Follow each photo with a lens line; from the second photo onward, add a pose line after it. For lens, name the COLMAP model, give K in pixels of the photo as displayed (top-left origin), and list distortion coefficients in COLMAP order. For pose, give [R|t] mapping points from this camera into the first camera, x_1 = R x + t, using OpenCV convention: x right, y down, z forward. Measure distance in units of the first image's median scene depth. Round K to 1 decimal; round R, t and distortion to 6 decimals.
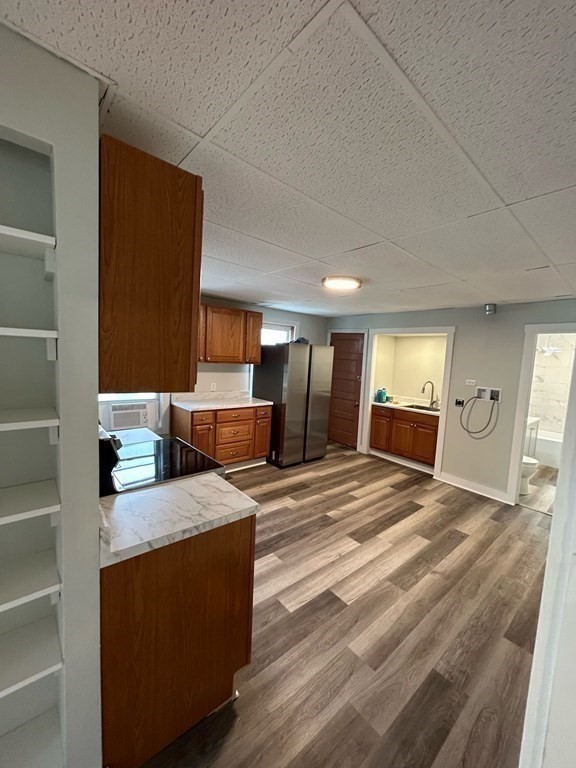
lens RADIAL K [[307.2, 0, 287.9], [0, 307.2, 384.6], [0, 0, 1]] dist [0.000621, -0.000585]
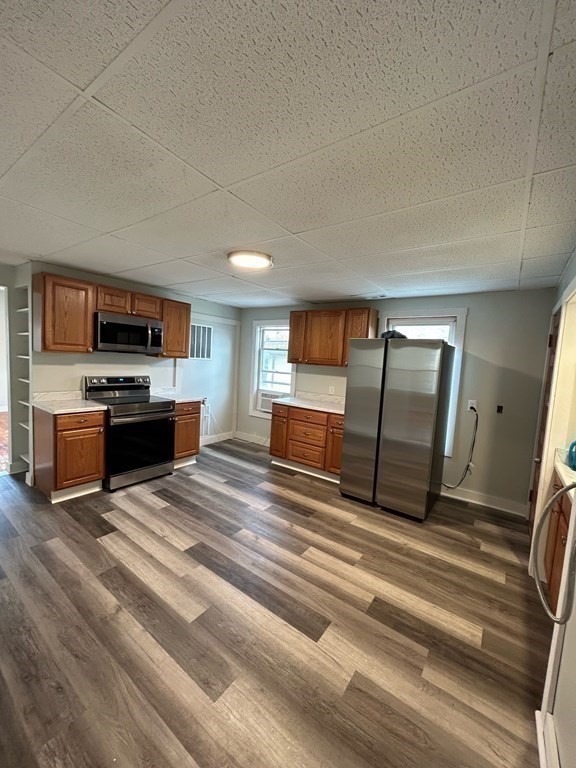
lens RADIAL K [[307.2, 0, 287.4], [0, 307.2, 383.8], [0, 0, 1]] dist [0.000621, -0.000585]
pose [[0.230508, 0.038600, -0.972305, 0.859343], [-0.135348, 0.990772, 0.007246, -0.002274], [0.963611, 0.129929, 0.233605, 0.766426]]
